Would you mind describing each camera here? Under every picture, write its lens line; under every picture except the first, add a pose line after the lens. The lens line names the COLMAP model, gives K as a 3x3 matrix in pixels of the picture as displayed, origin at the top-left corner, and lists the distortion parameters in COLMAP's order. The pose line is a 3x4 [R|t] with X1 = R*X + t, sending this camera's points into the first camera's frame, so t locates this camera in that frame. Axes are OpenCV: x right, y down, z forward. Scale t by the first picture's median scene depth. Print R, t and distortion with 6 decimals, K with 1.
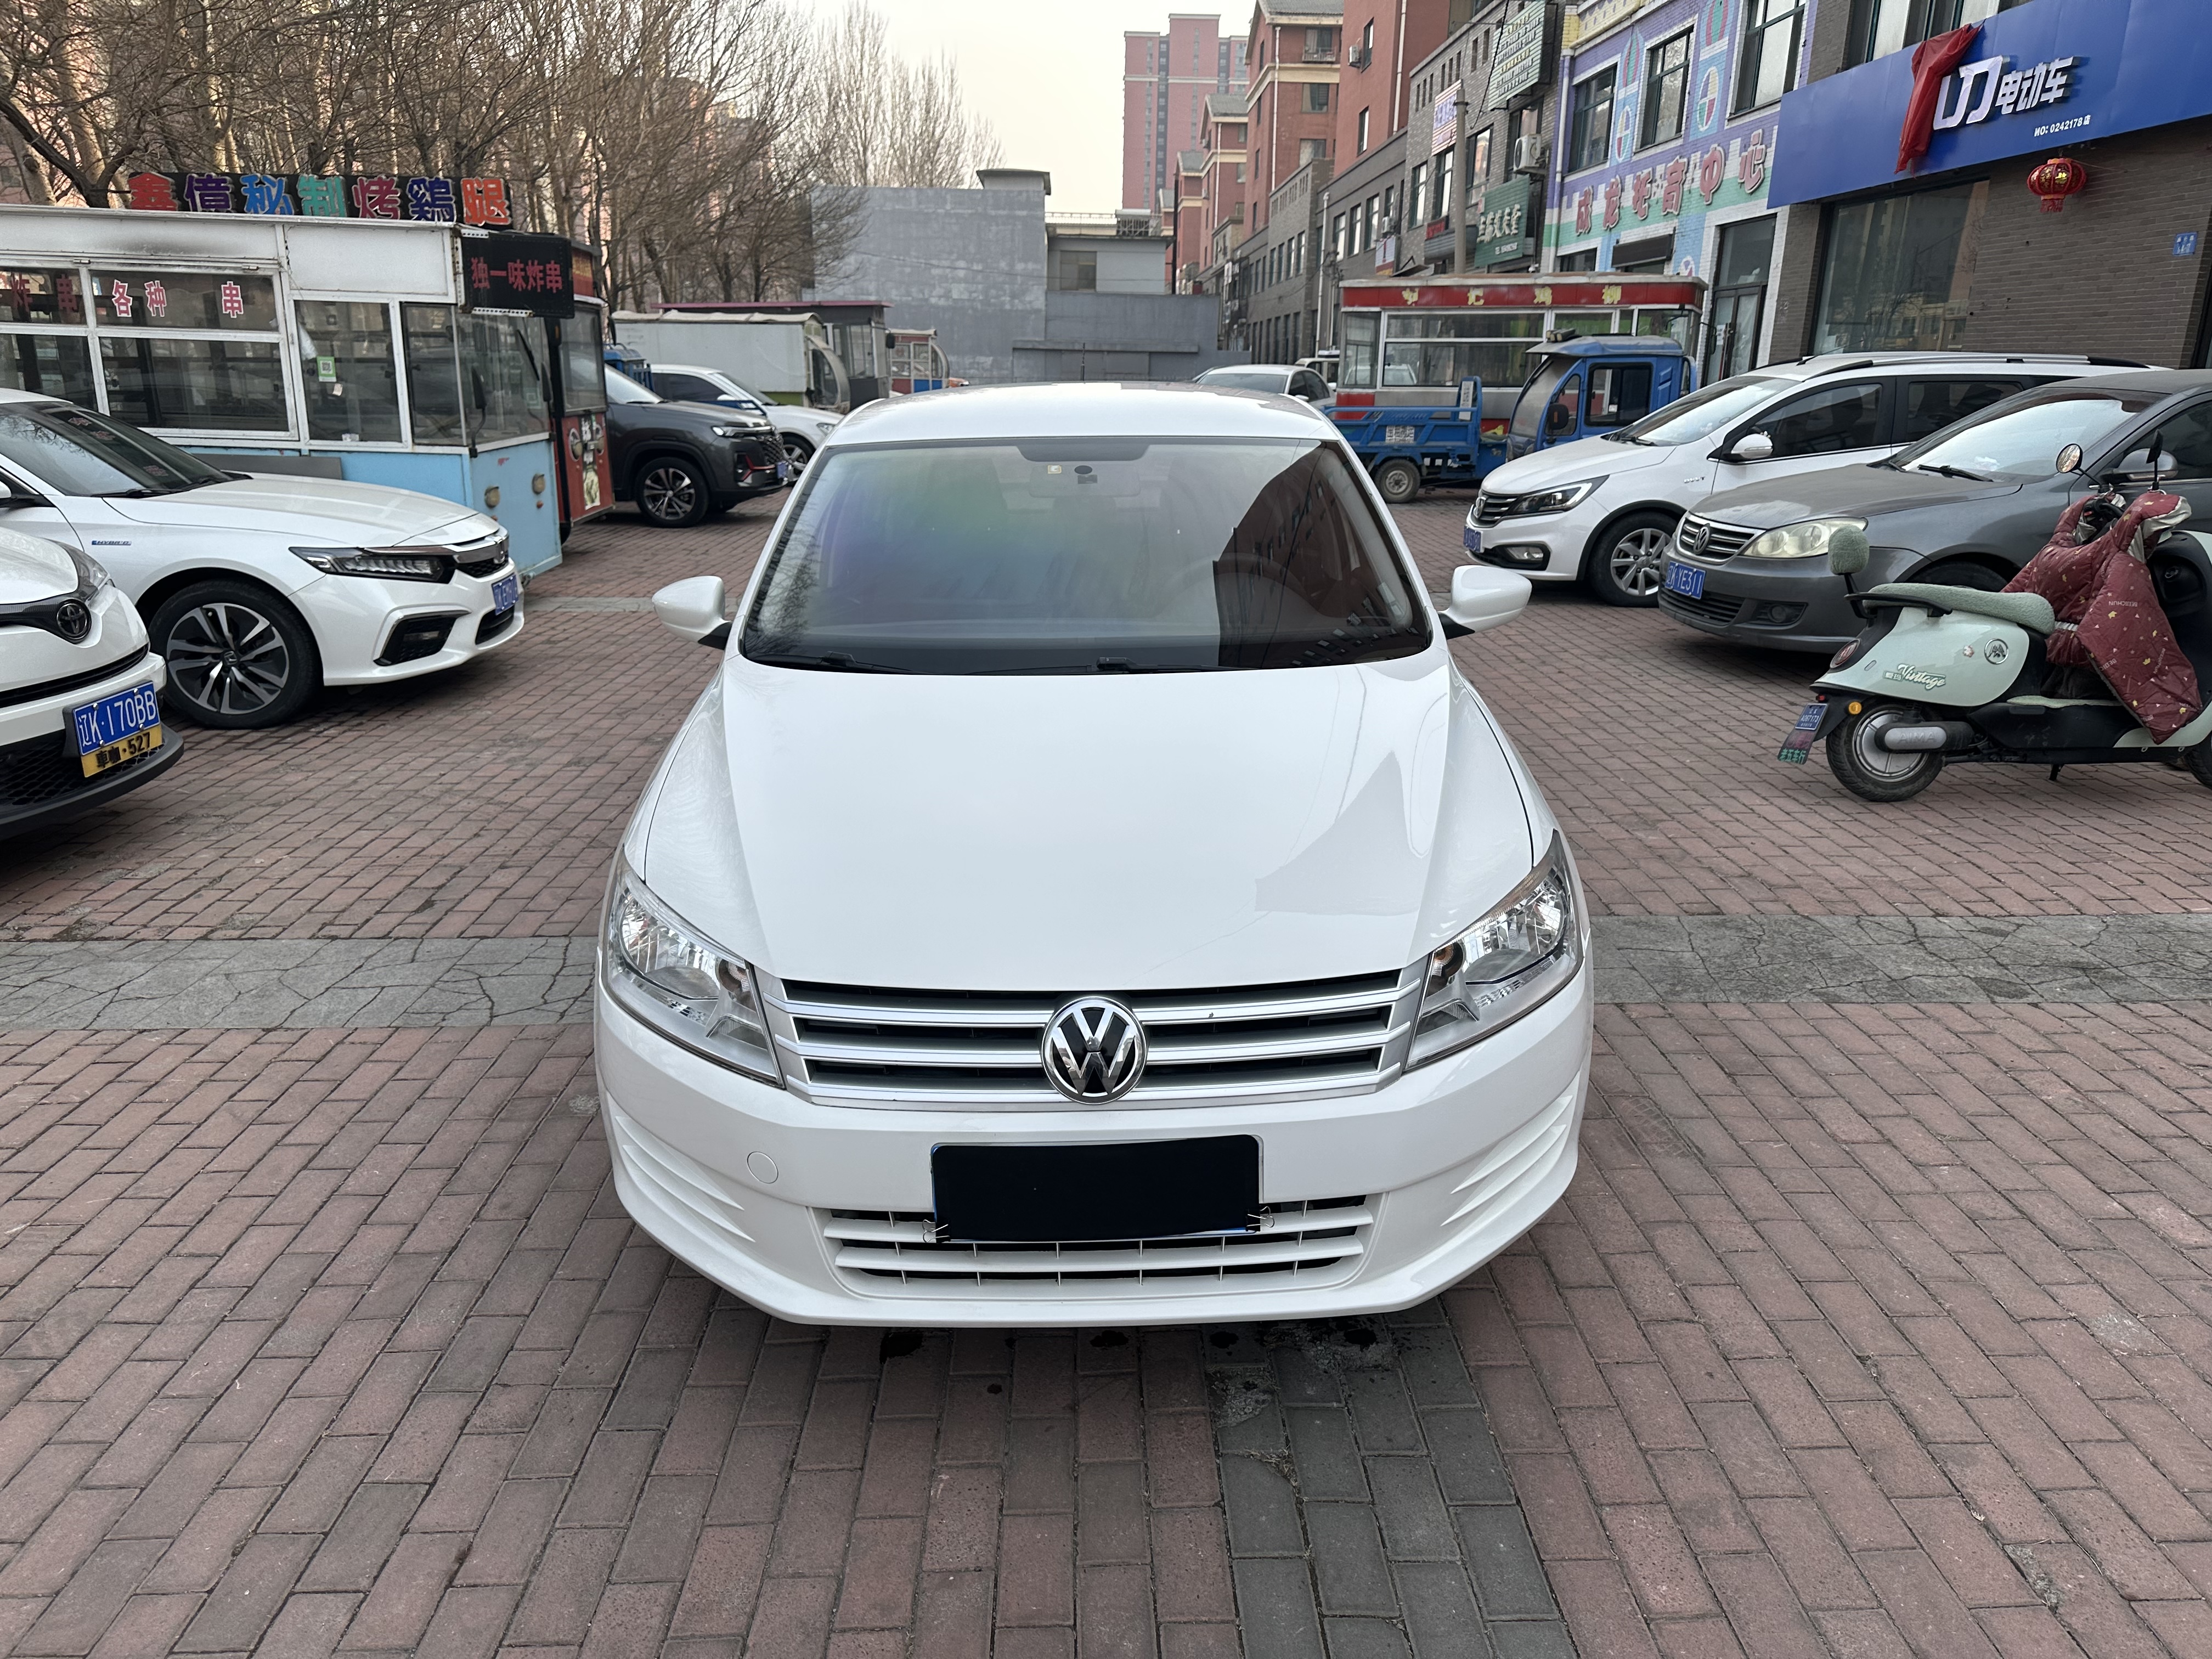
lens RADIAL K [[1554.7, 0, 1097.6], [0, 1554.7, 828.5], [0, 0, 1]] dist [0.049676, -0.067360]
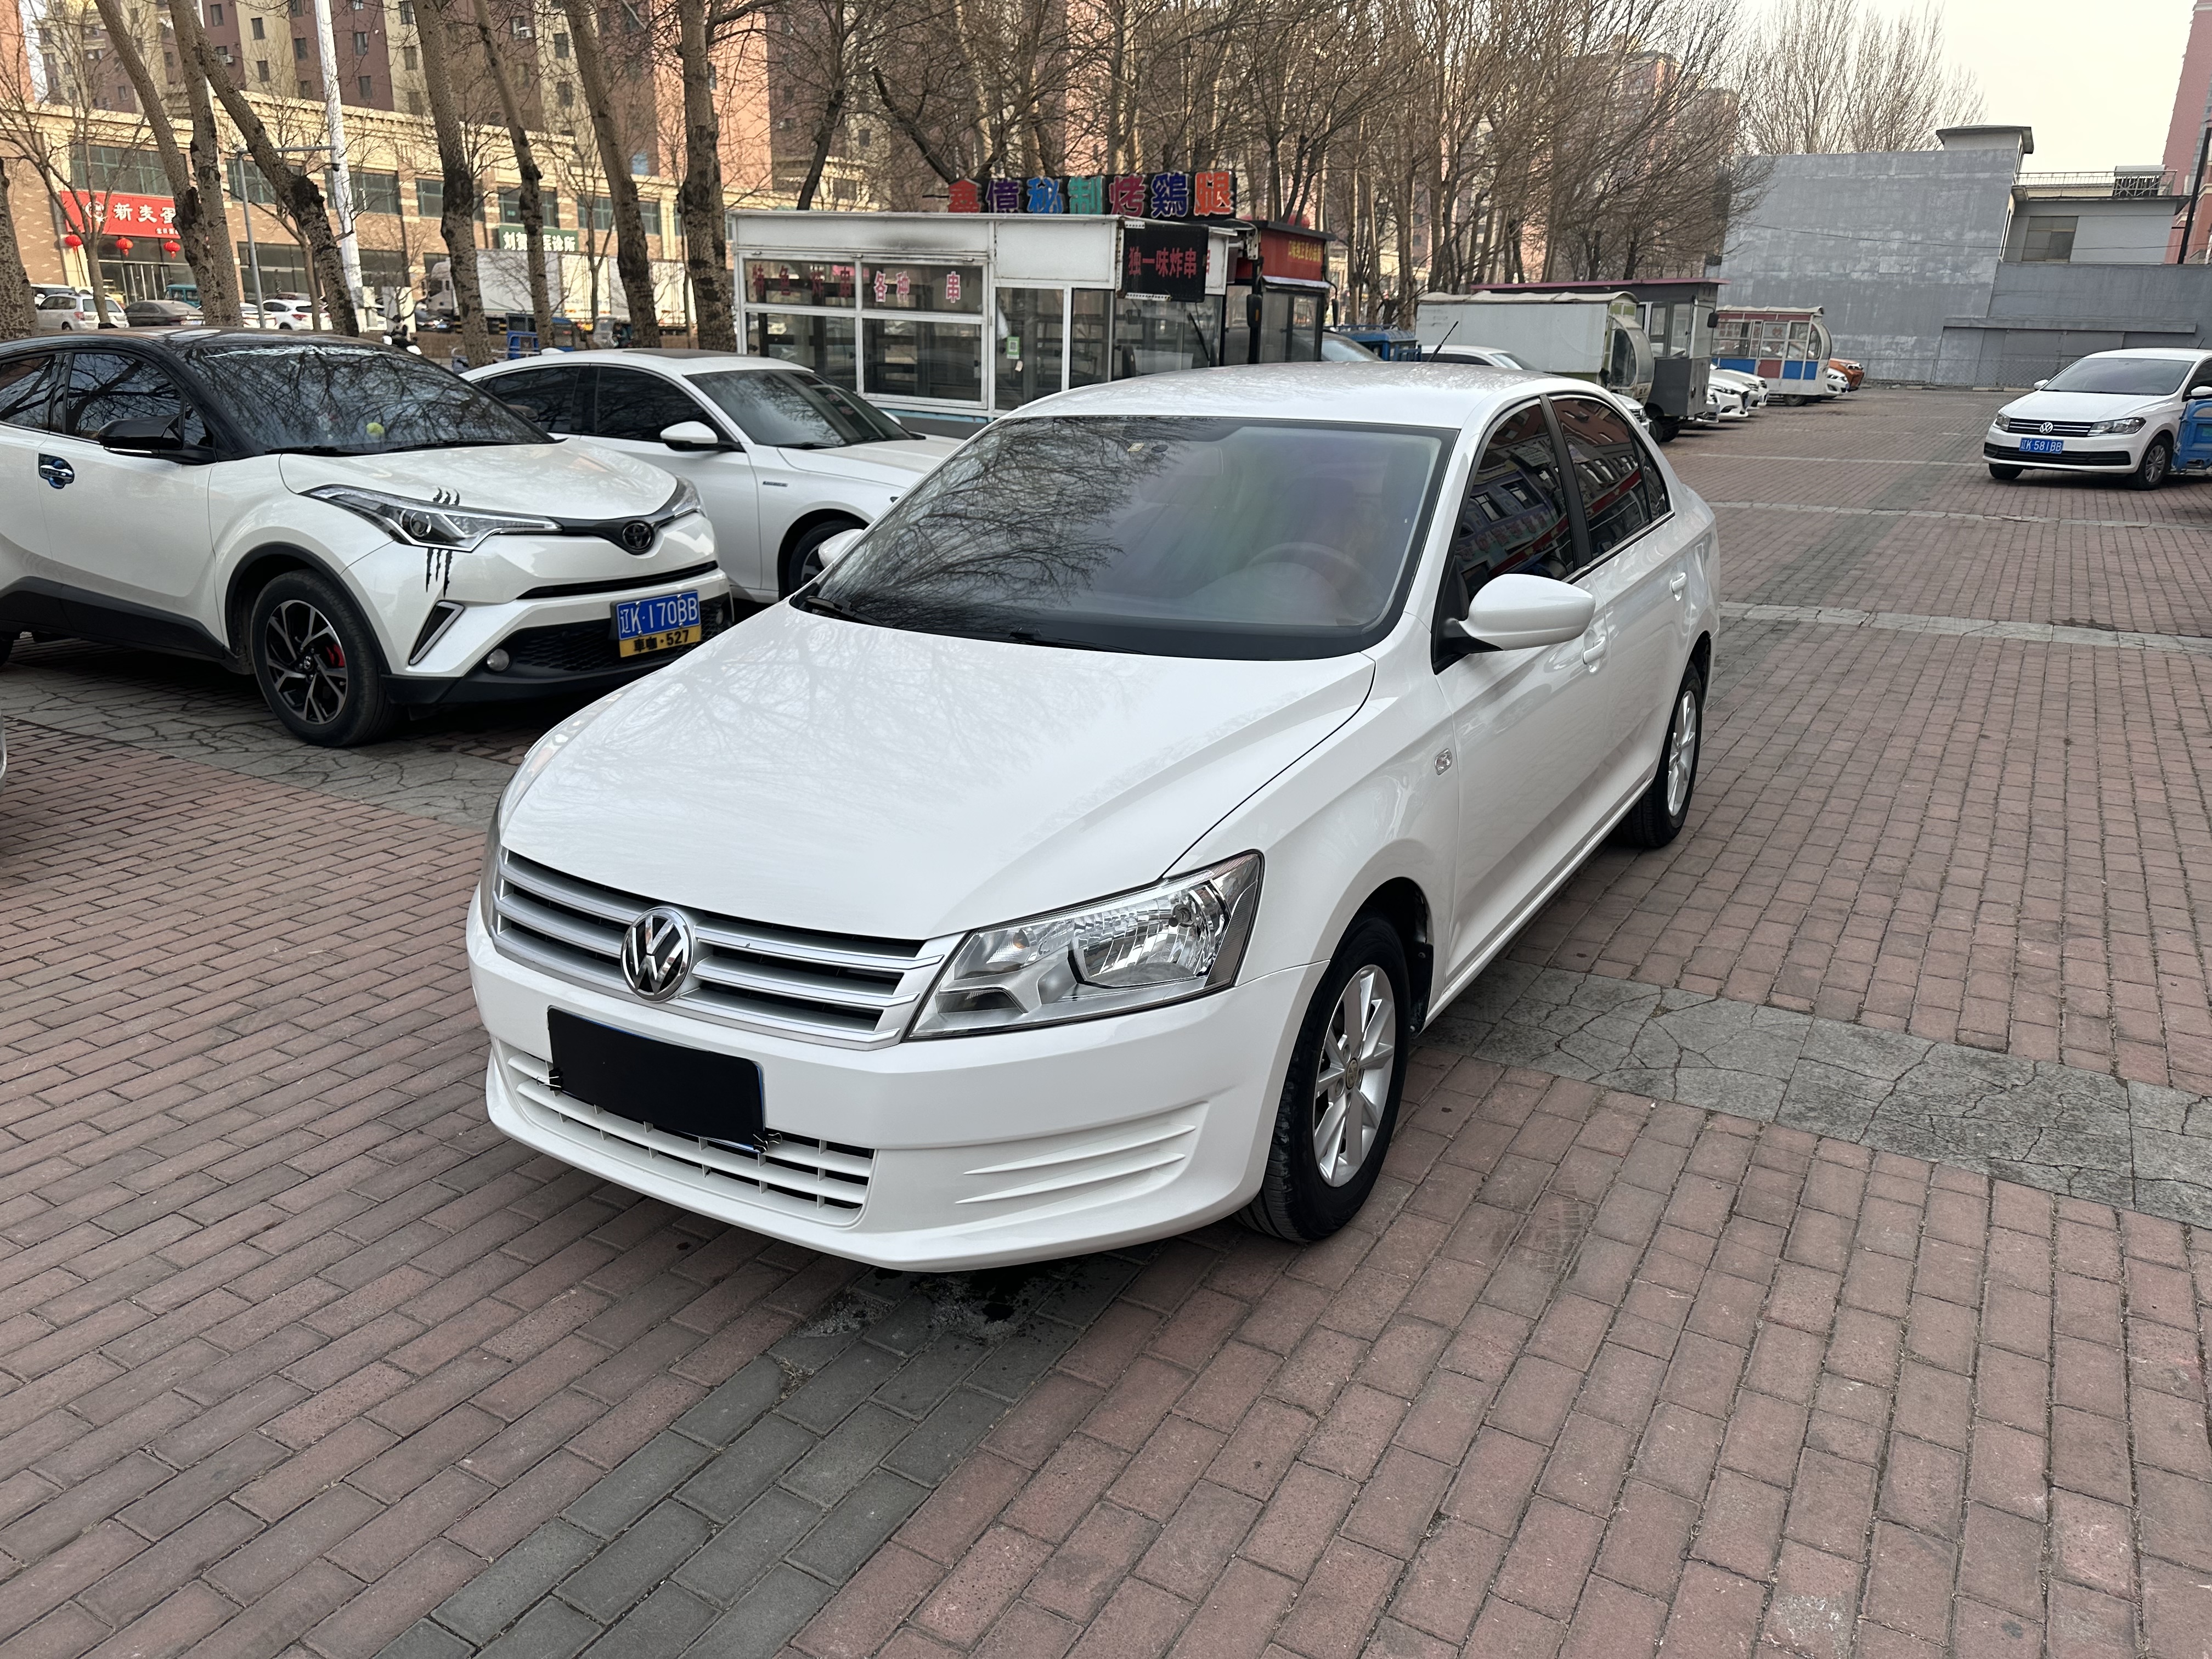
lens RADIAL K [[1544.9, 0, 1102.5], [0, 1544.9, 834.0], [0, 0, 1]] dist [0.051510, -0.064634]
pose [[0.852259, 0.166130, -0.496039, 0.310289], [-0.158196, 0.985684, 0.058318, -0.022450], [0.498626, 0.028769, 0.866340, 0.071503]]
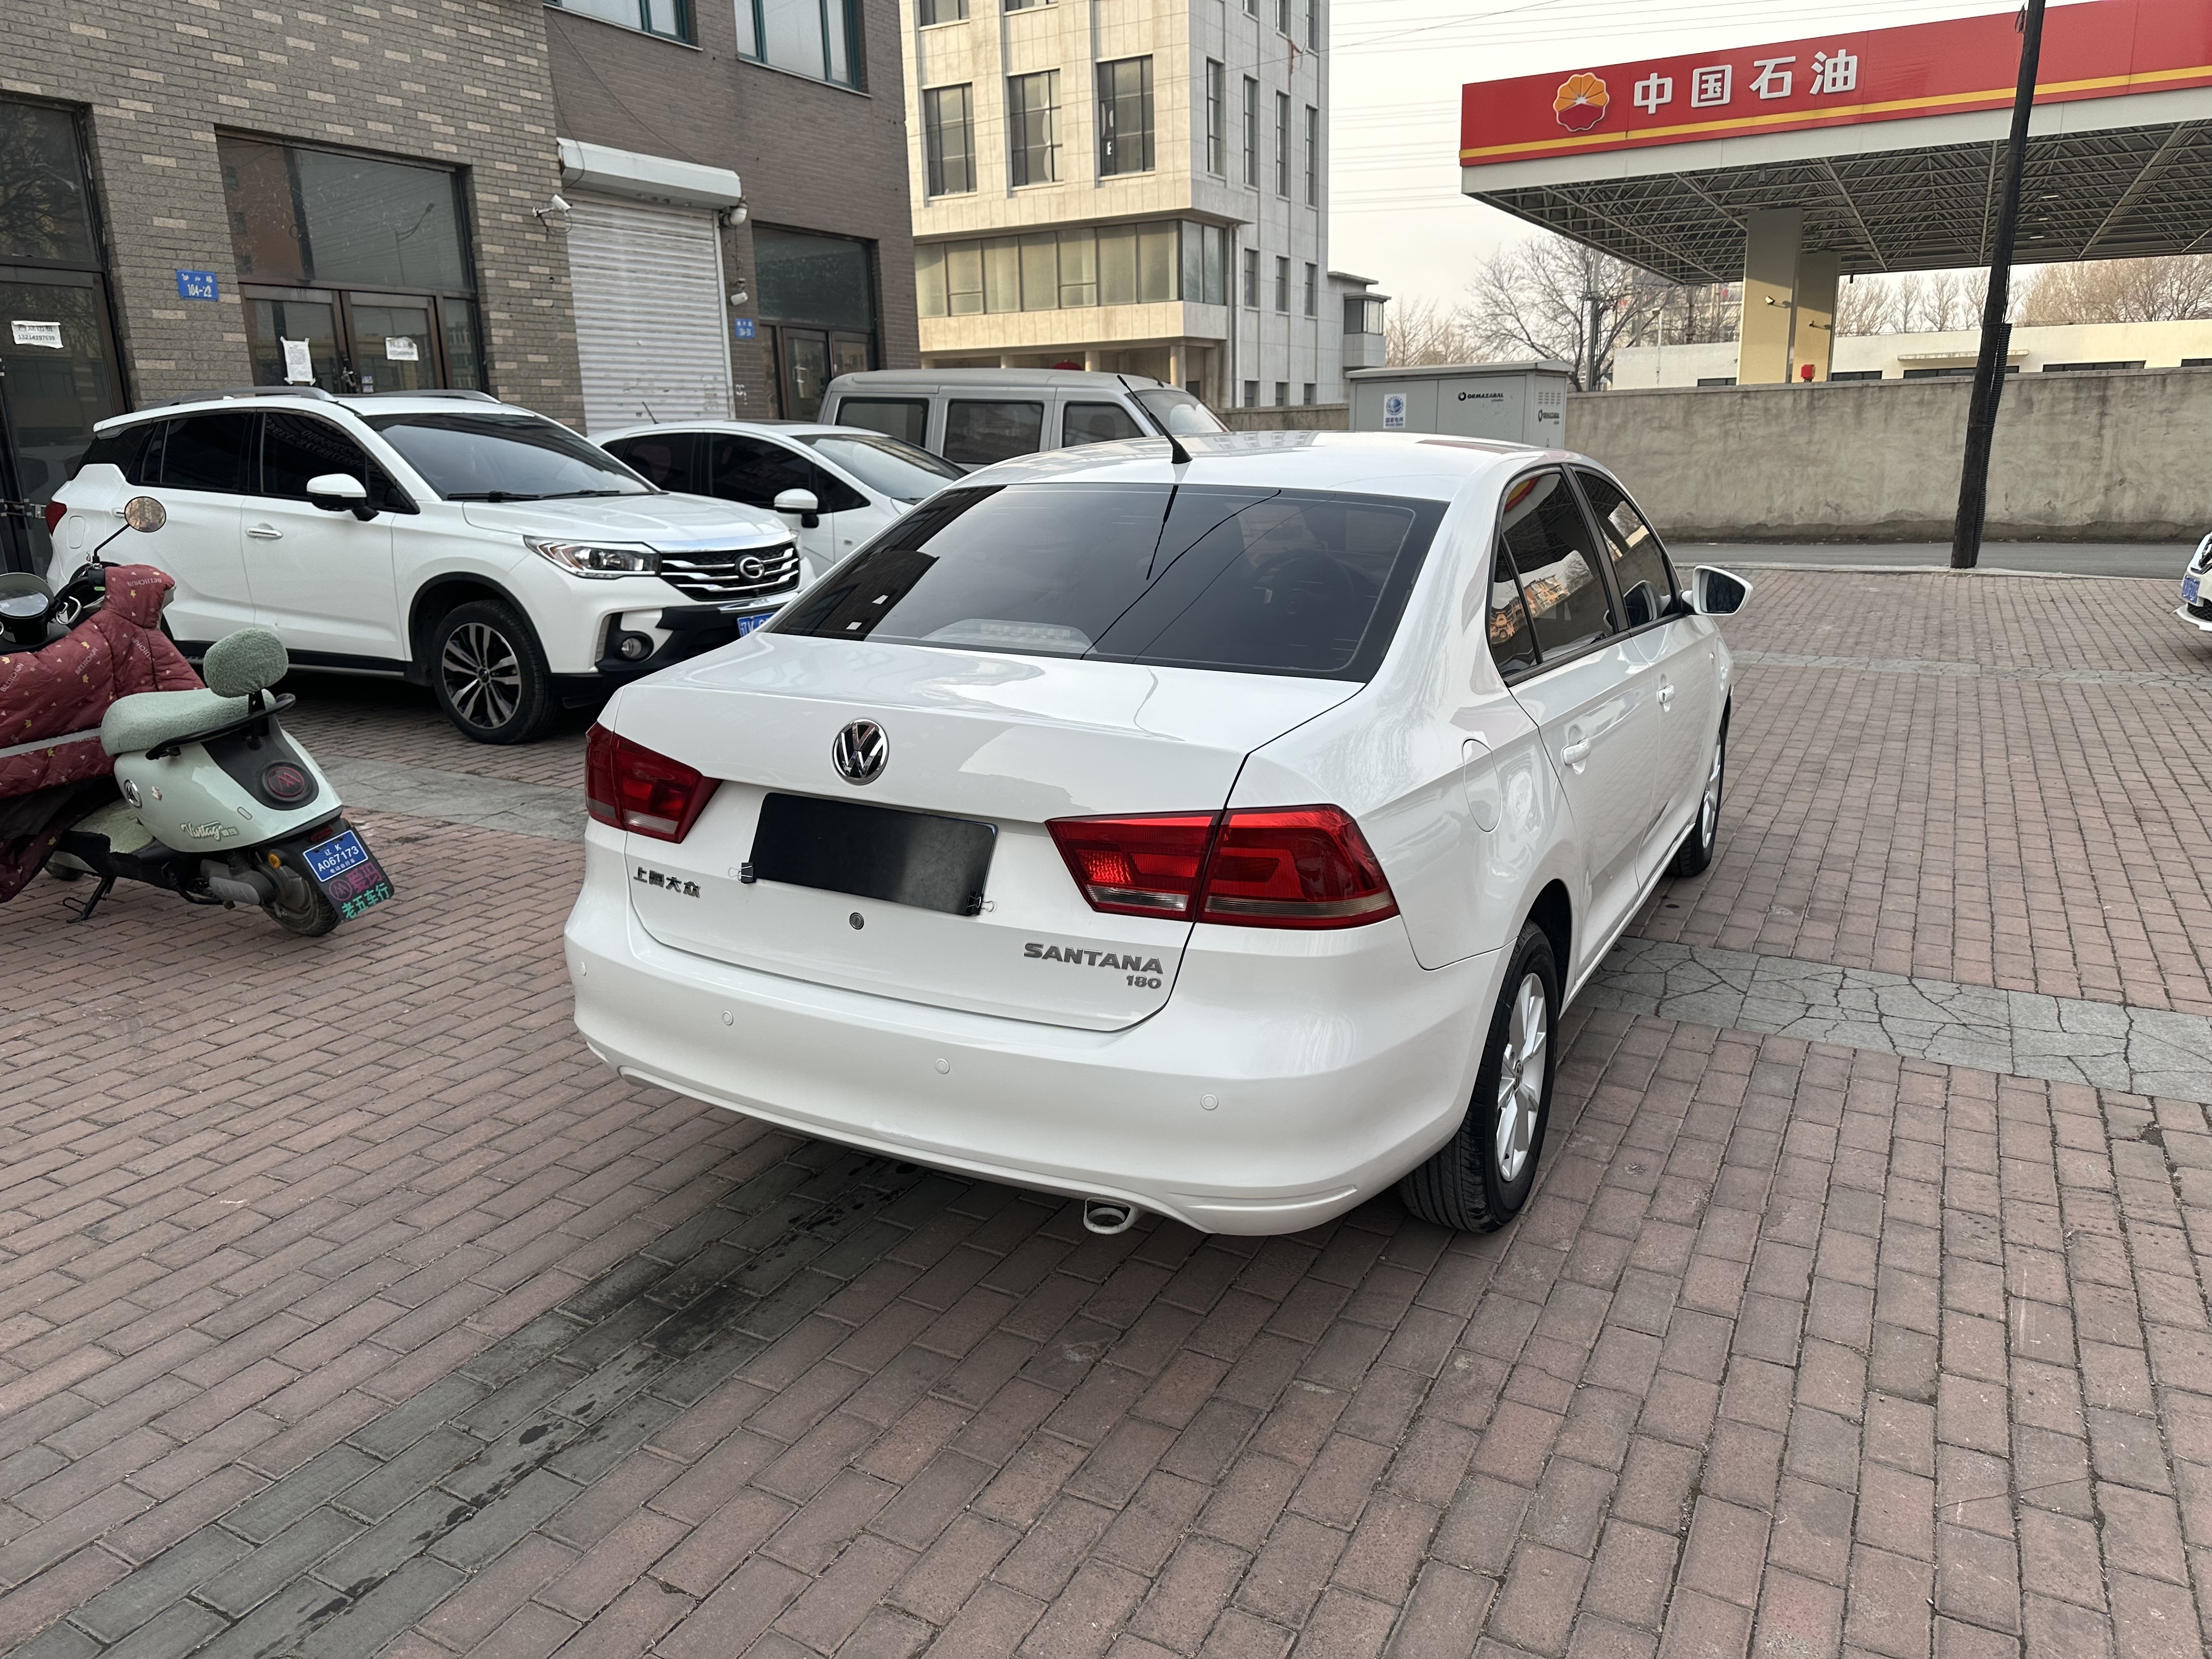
lens RADIAL K [[1552.2, 0, 1125.2], [0, 1552.2, 817.8], [0, 0, 1]] dist [0.046355, -0.064204]
pose [[-0.881982, -0.105785, 0.459257, -0.274086], [0.146589, 0.864567, 0.480661, -0.418807], [-0.447906, 0.491256, -0.747026, 1.416293]]
